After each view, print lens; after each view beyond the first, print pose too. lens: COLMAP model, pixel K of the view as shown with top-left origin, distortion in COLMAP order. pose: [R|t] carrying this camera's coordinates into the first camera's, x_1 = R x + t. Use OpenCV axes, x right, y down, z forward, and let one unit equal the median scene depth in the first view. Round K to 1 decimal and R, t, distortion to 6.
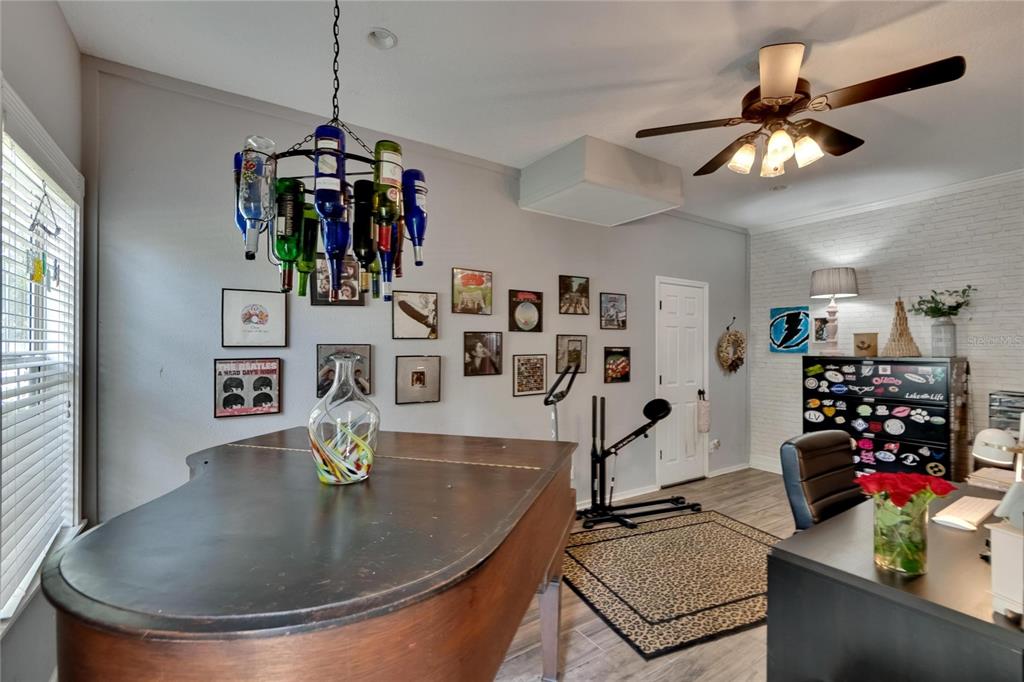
lens RADIAL K [[457.6, 0, 511.1], [0, 457.6, 344.0], [0, 0, 1]] dist [-0.003179, -0.000009]
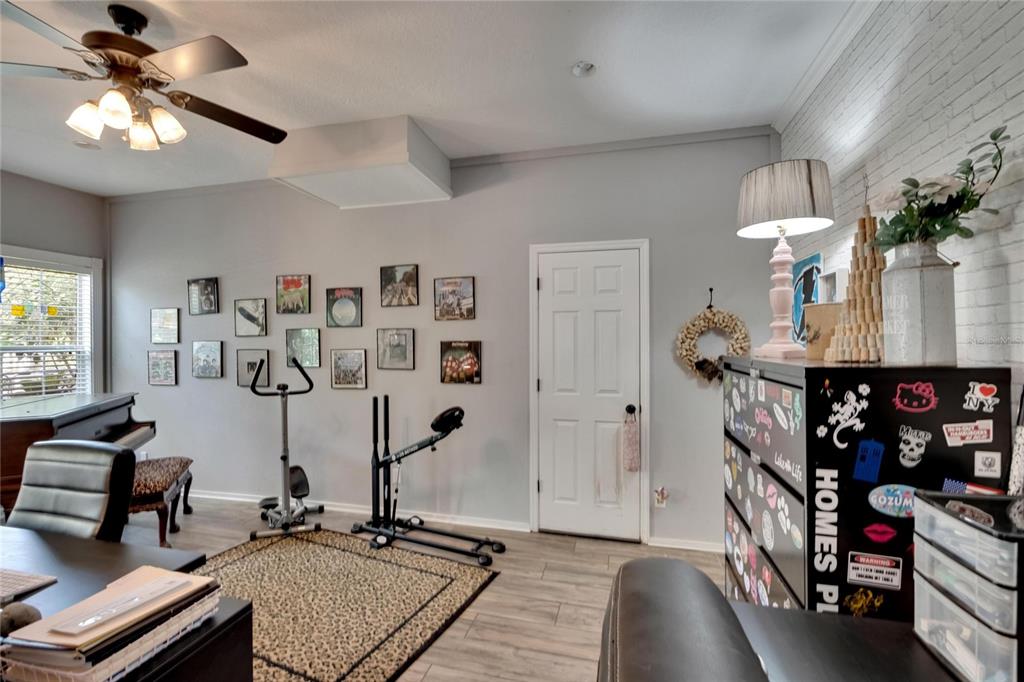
lens RADIAL K [[457.6, 0, 507.0], [0, 457.6, 339.2], [0, 0, 1]] dist [-0.003179, -0.000009]
pose [[0.671891, -0.010035, -0.740582, 1.014677], [0.010315, 0.999938, -0.004191, 0.008552], [0.740578, -0.004823, 0.671953, 0.560210]]
